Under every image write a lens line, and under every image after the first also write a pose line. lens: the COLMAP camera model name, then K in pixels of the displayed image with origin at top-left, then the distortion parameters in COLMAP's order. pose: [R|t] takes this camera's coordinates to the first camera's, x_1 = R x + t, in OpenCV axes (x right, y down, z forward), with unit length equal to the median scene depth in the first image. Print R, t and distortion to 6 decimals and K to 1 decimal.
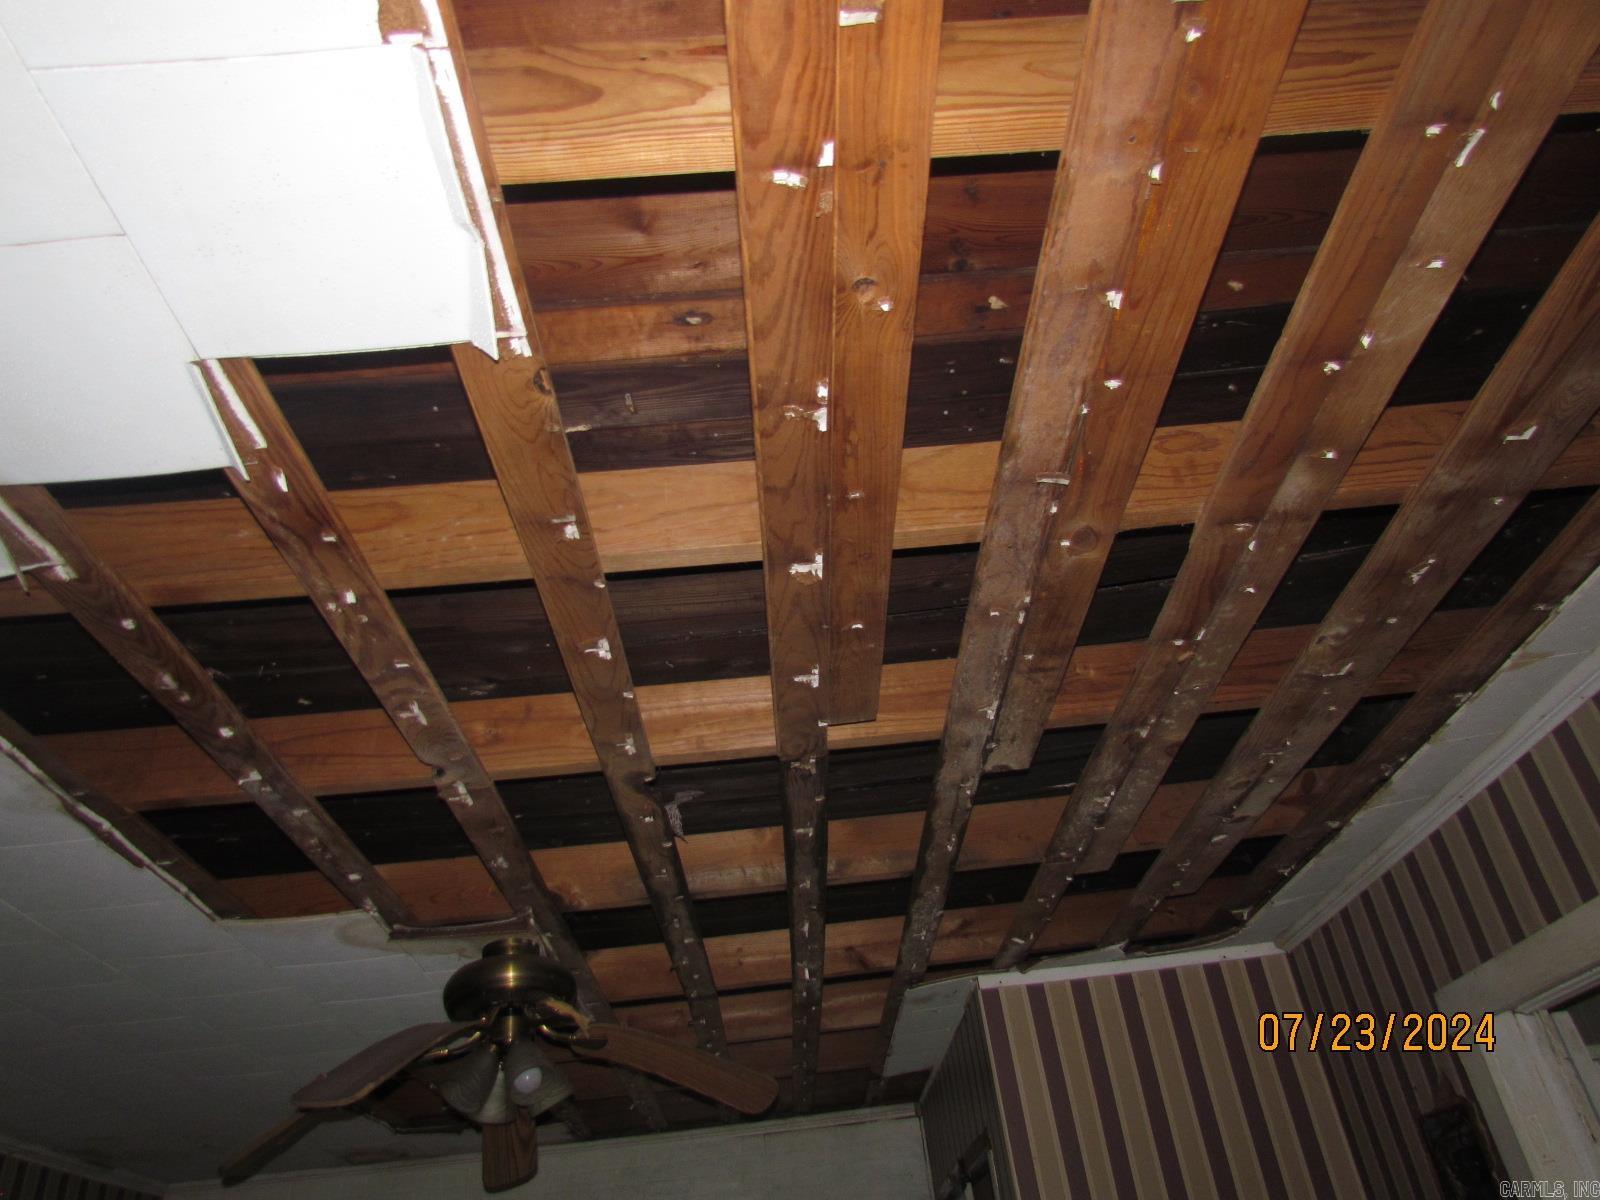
lens RADIAL K [[1180.9, 0, 799.6], [0, 1180.9, 596.6], [0, 0, 1]] dist [0.015505, -0.010354]
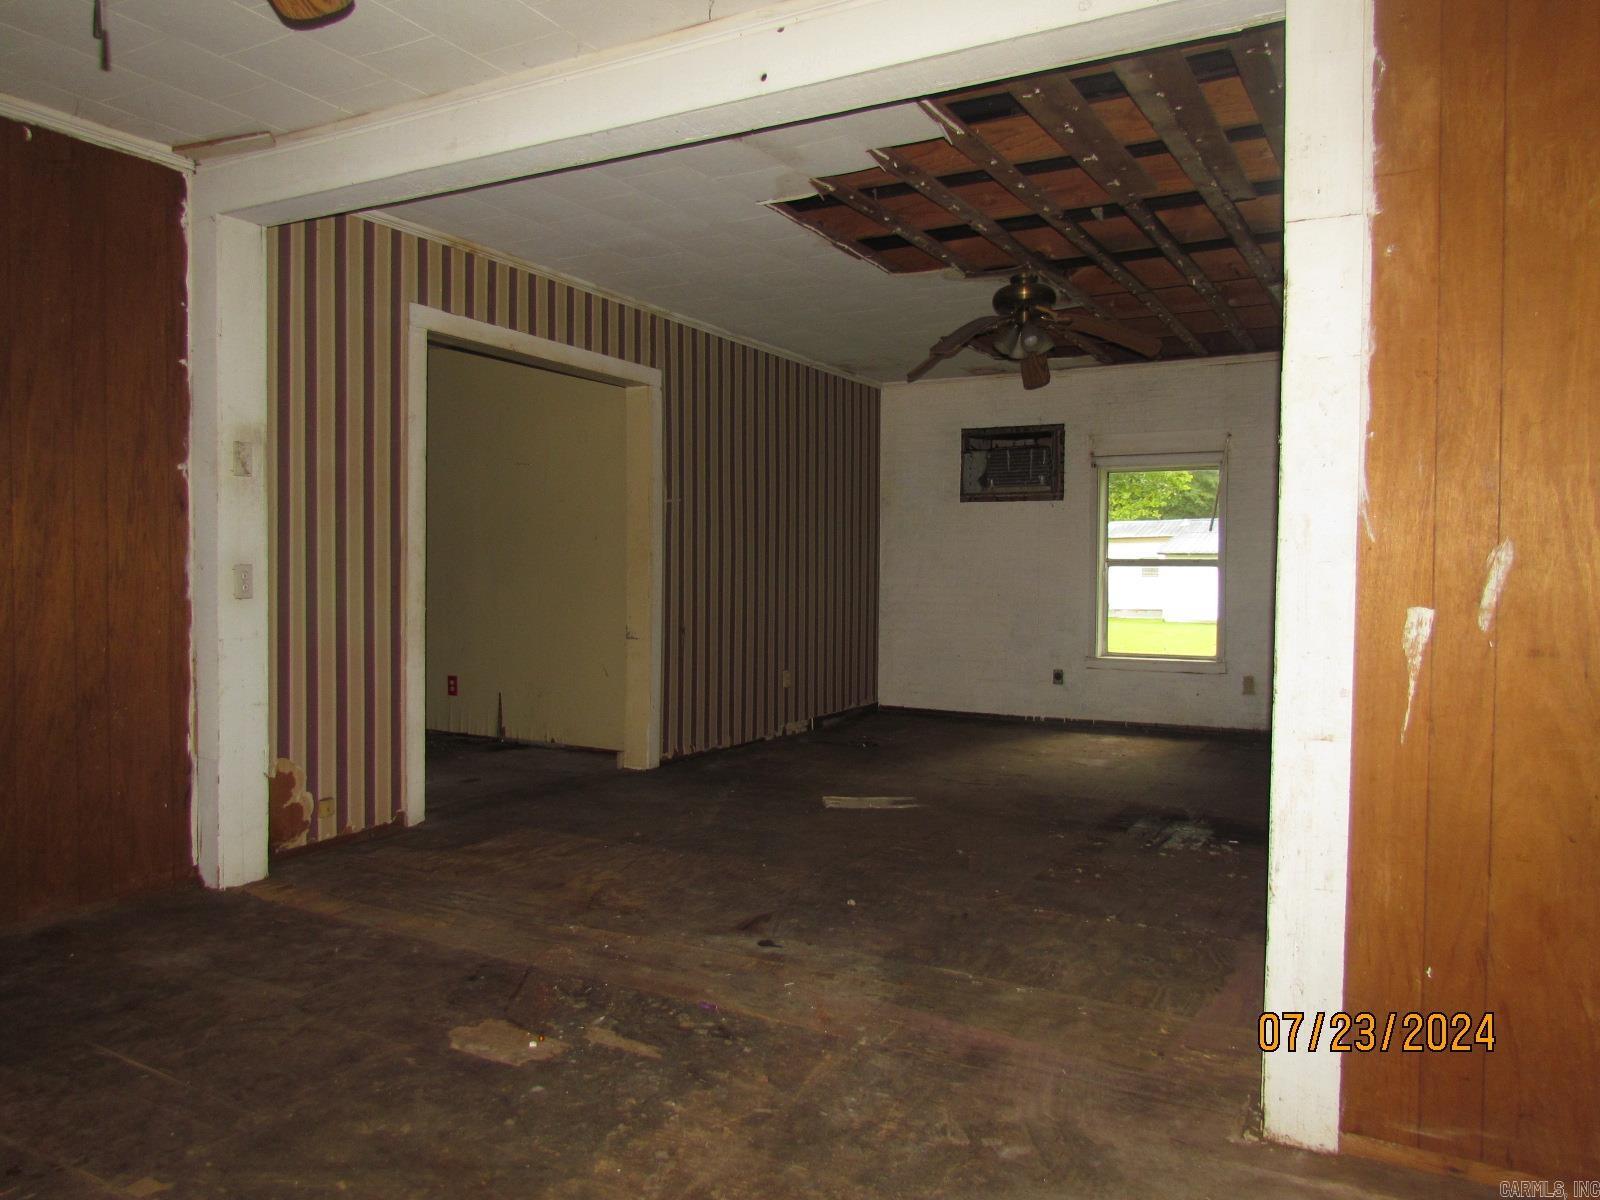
lens RADIAL K [[1180.9, 0, 799.5], [0, 1180.9, 597.5], [0, 0, 1]] dist [0.015505, -0.010354]
pose [[0.875295, 0.111613, -0.470532, 0.456973], [0.186769, 0.819482, 0.541818, -0.447185], [0.446067, -0.562131, 0.696443, -0.937183]]
